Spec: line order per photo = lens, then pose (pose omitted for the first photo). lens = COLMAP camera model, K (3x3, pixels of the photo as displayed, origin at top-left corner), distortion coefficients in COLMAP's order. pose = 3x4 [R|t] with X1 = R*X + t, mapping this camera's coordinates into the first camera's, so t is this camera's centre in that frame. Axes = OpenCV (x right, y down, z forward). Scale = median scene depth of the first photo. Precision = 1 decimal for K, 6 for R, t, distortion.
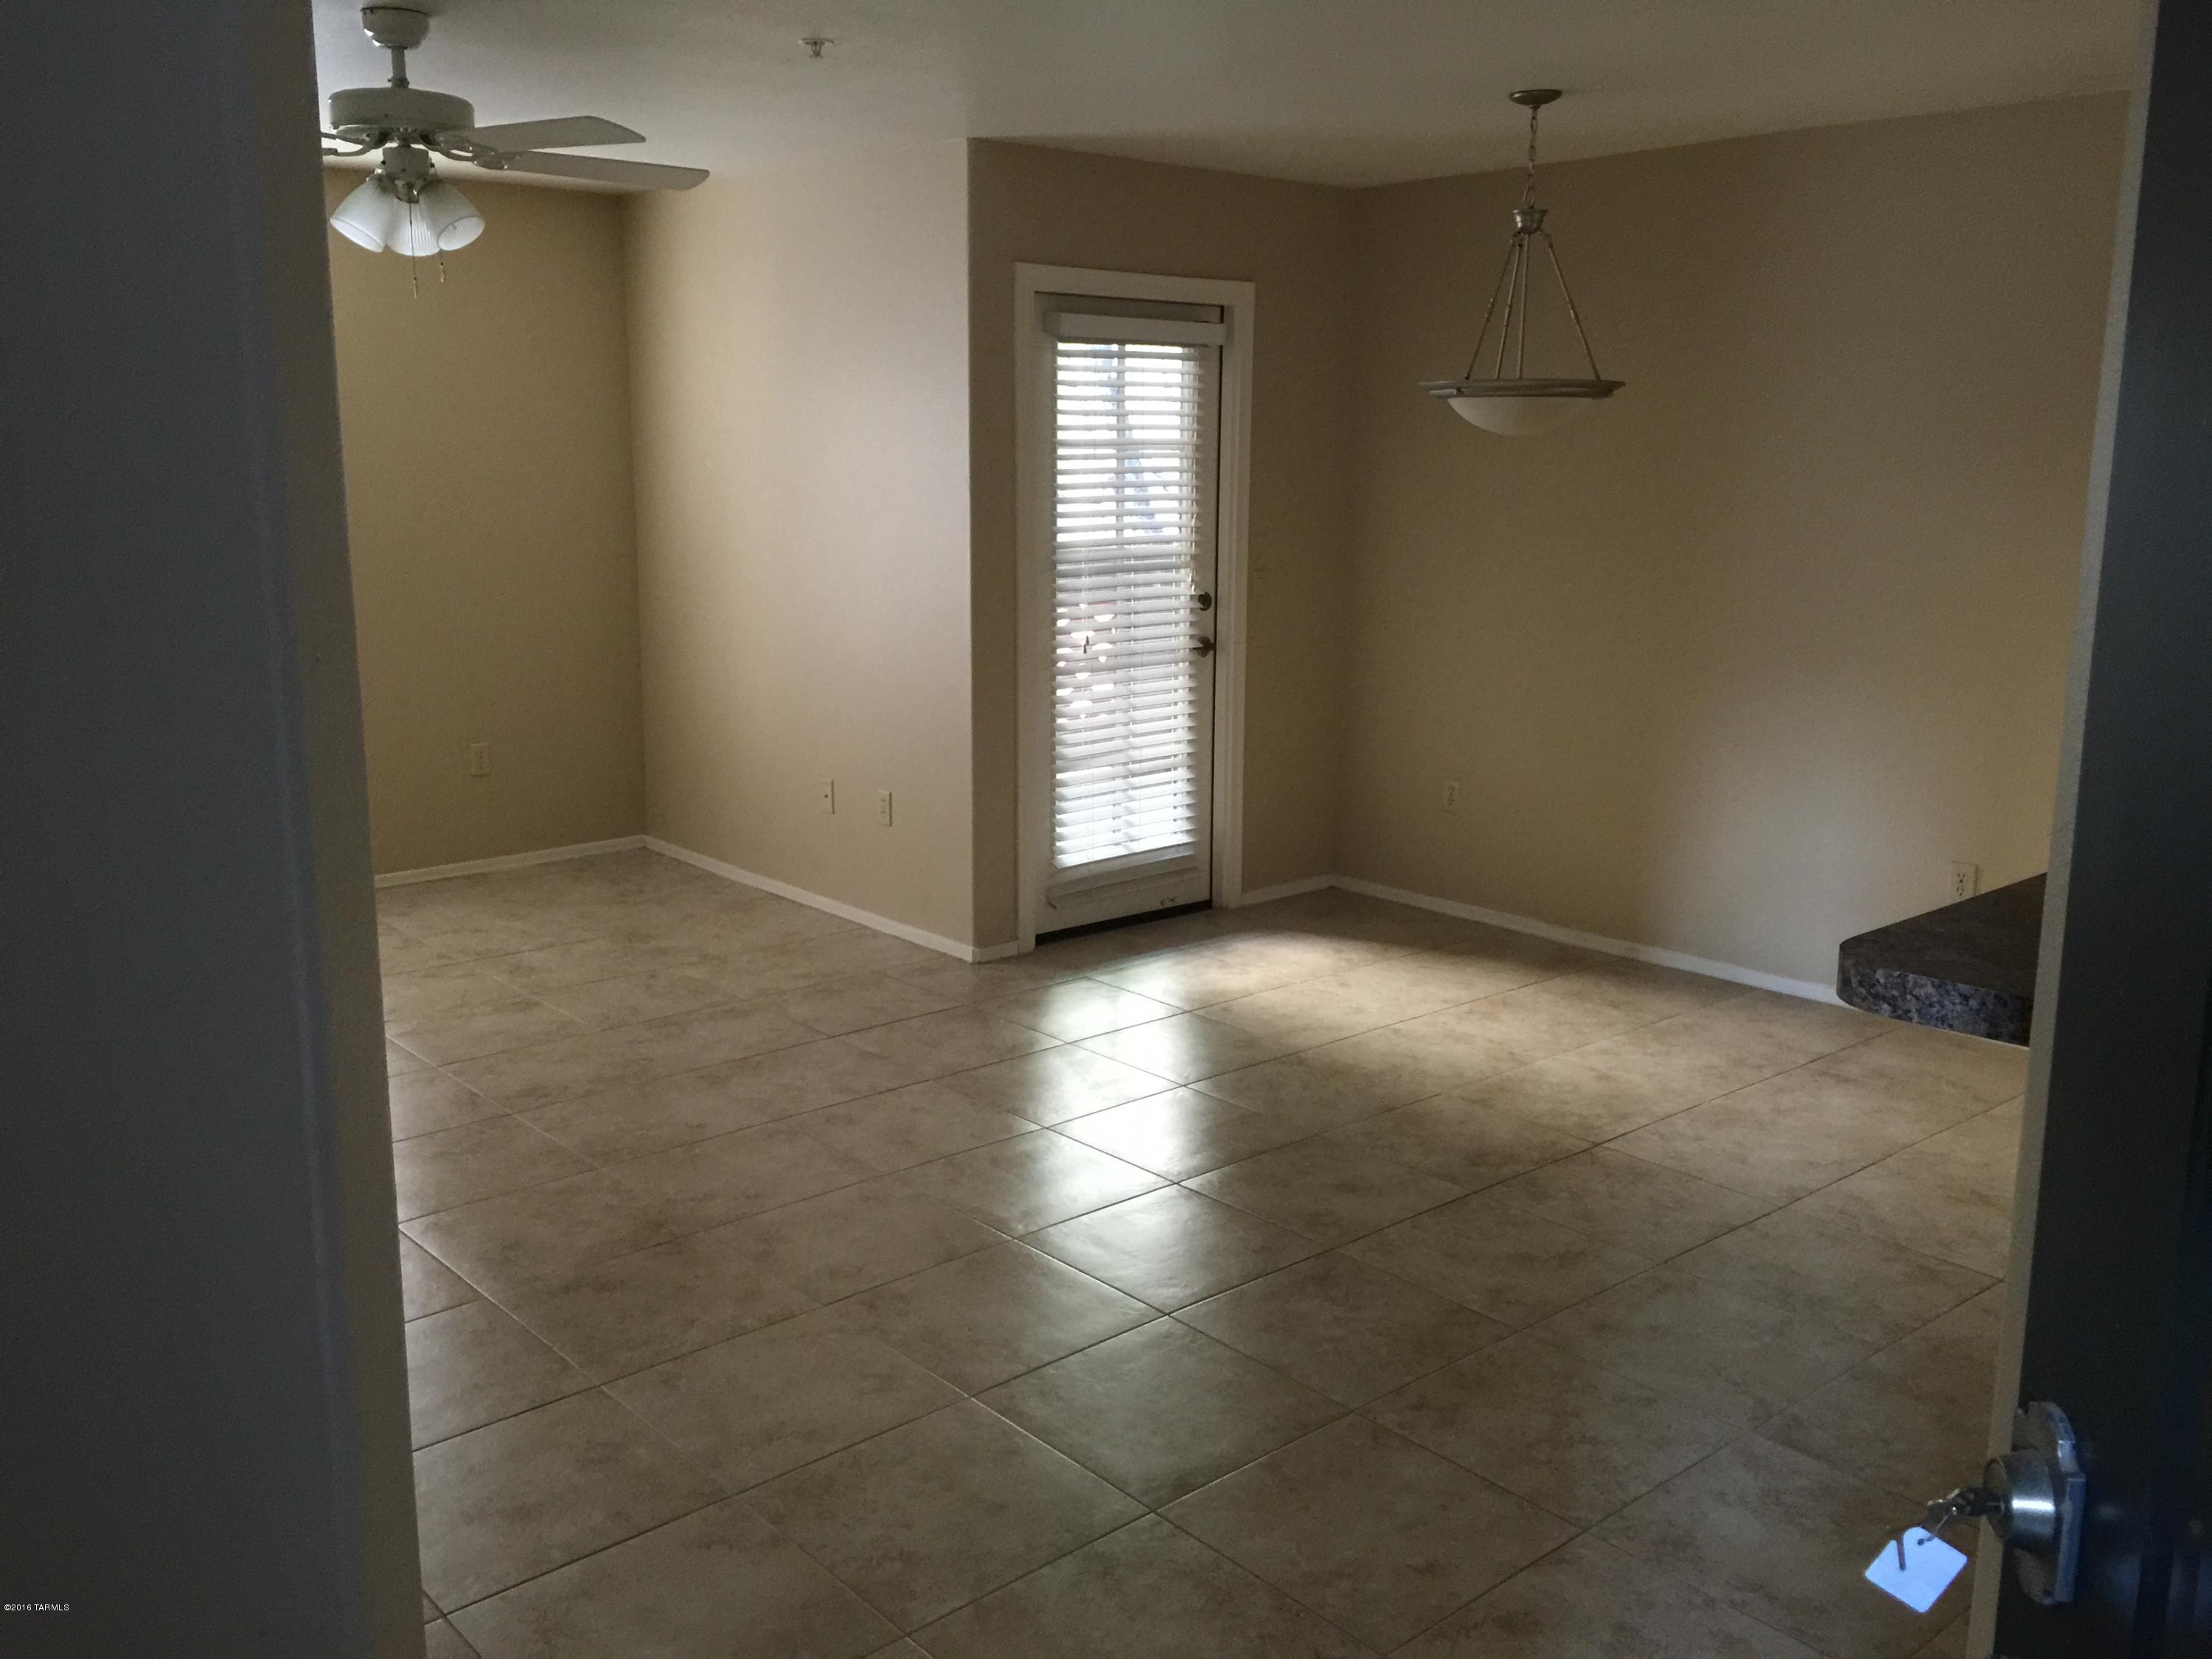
lens RADIAL K [[1893.5, 0, 1107.3], [0, 1893.5, 832.0], [0, 0, 1]] dist [0.011789, -0.004493]
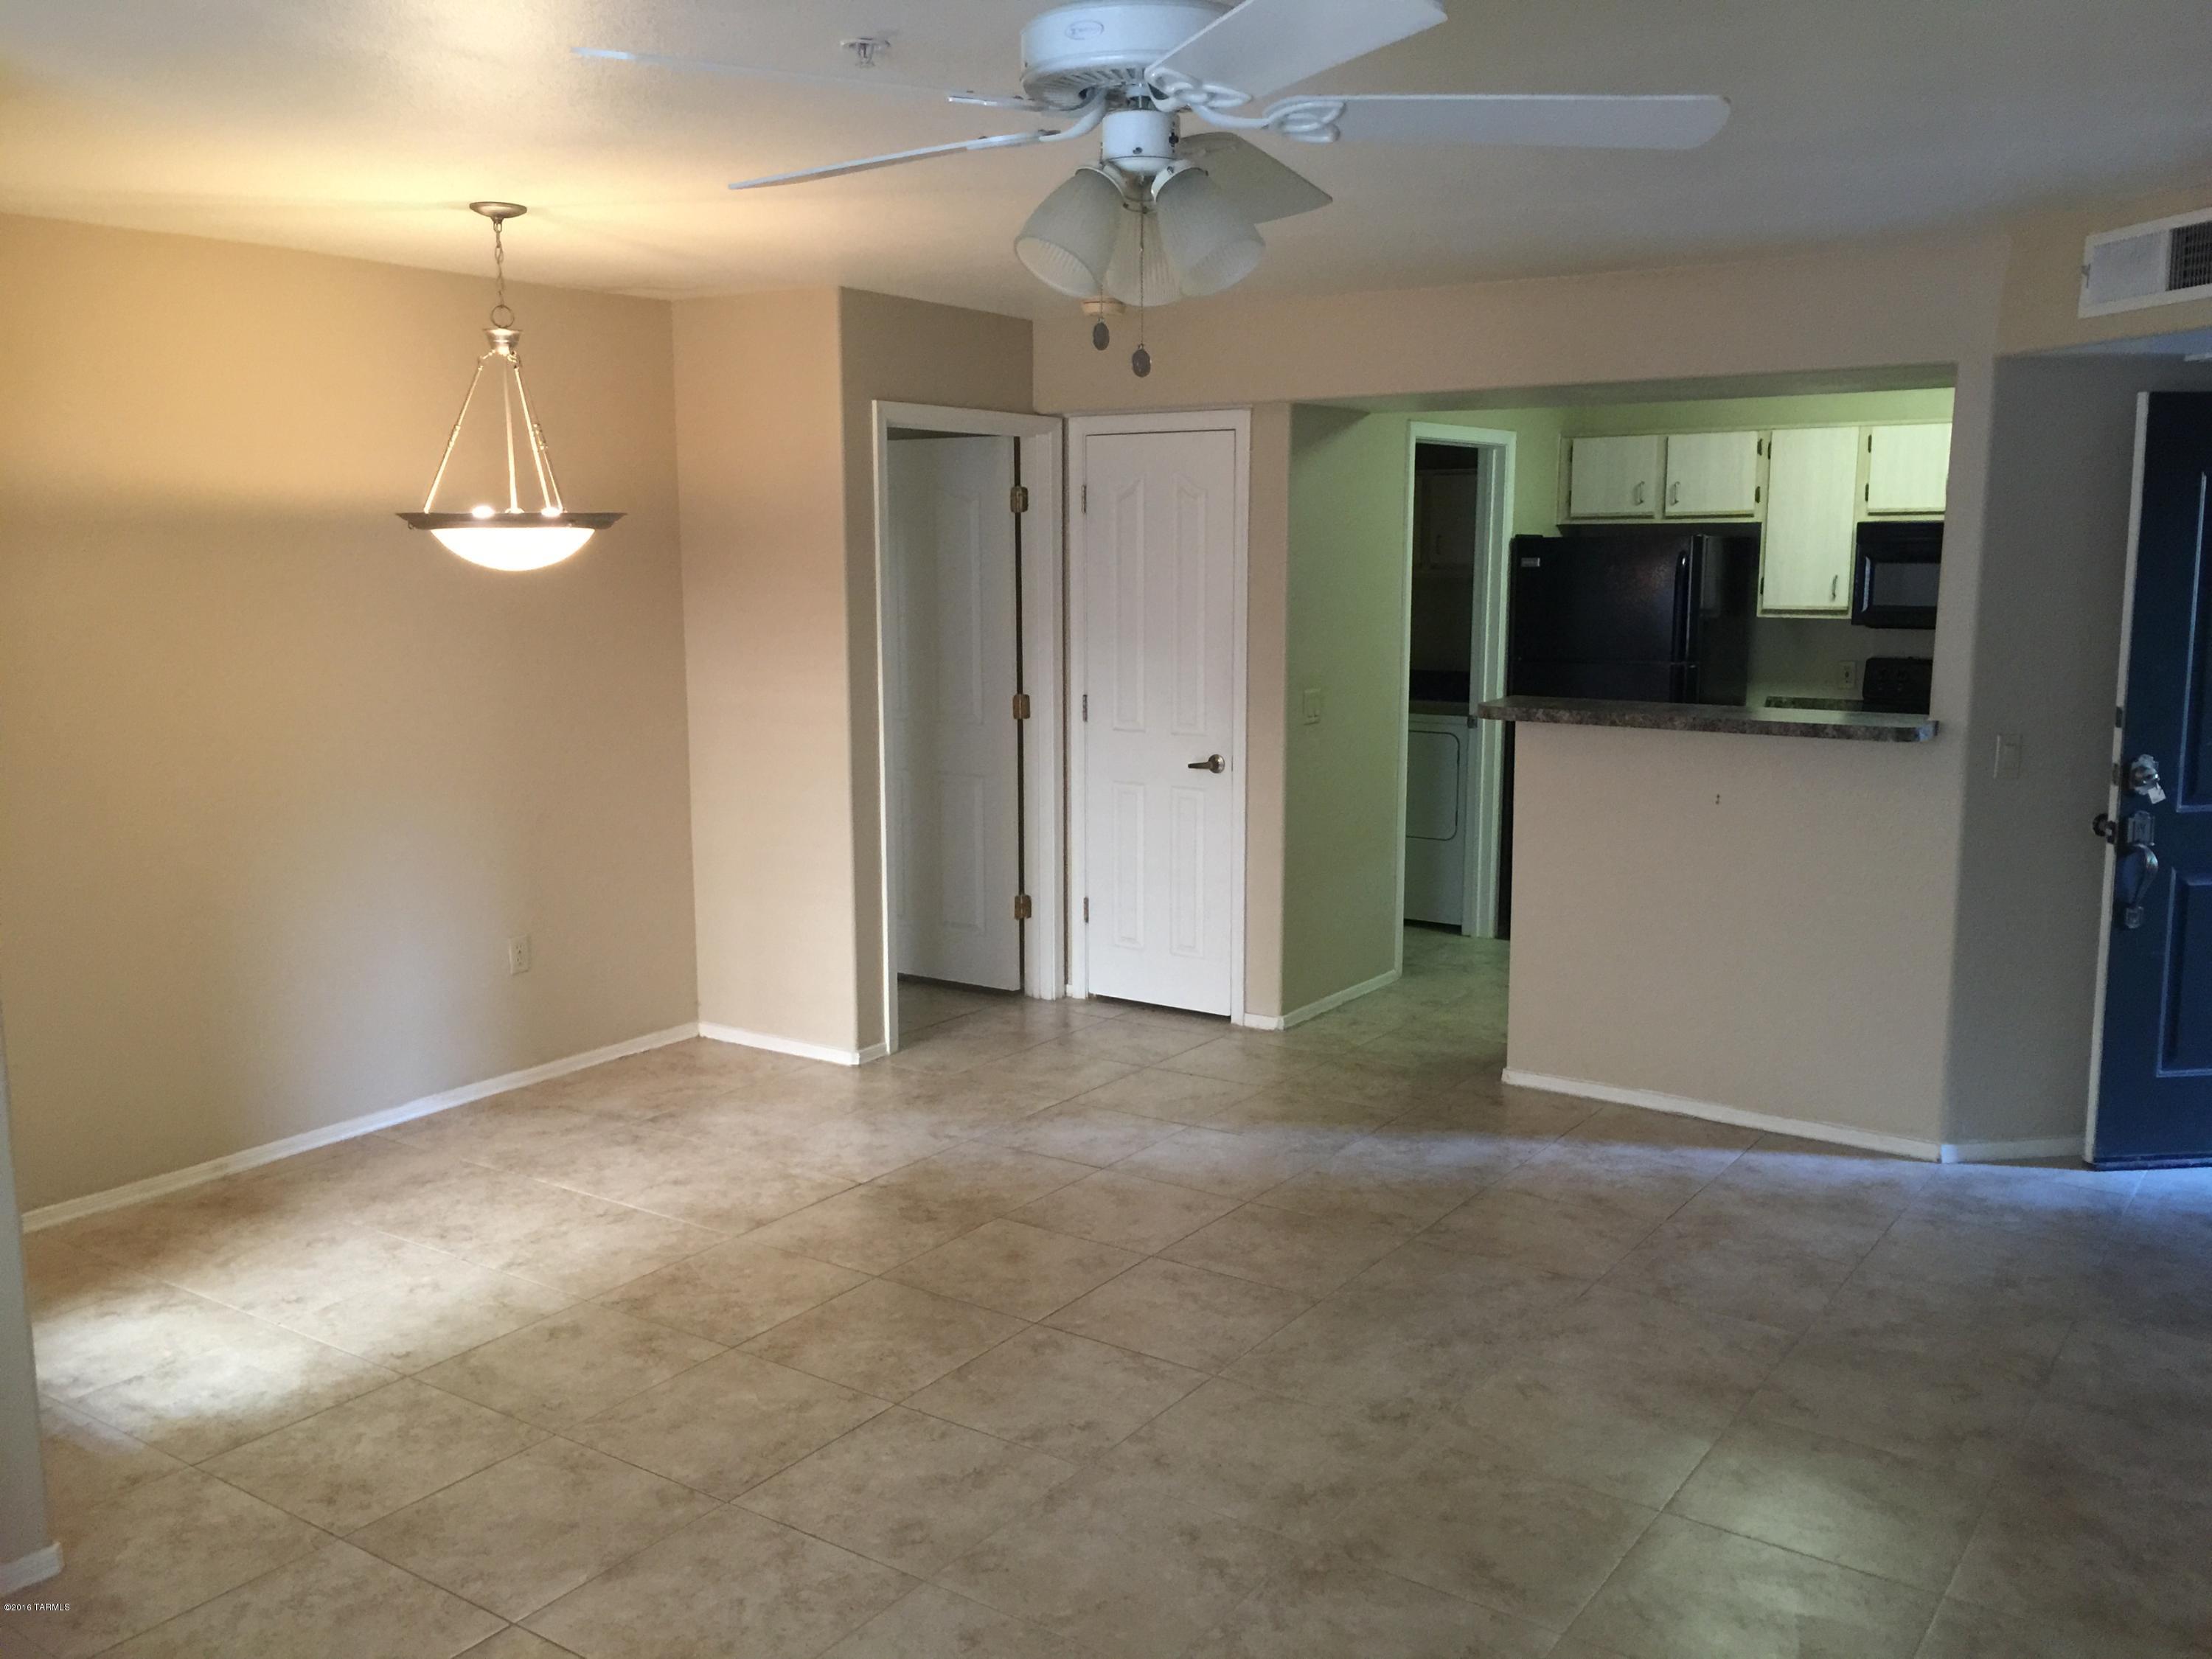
lens RADIAL K [[1893.5, 0, 1105.5], [0, 1893.5, 825.9], [0, 0, 1]] dist [0.011789, -0.004493]
pose [[-0.251909, -0.148509, 0.956288, -0.745657], [0.198324, 0.959260, 0.201214, -0.215338], [-0.947211, 0.240342, -0.212194, 0.948468]]
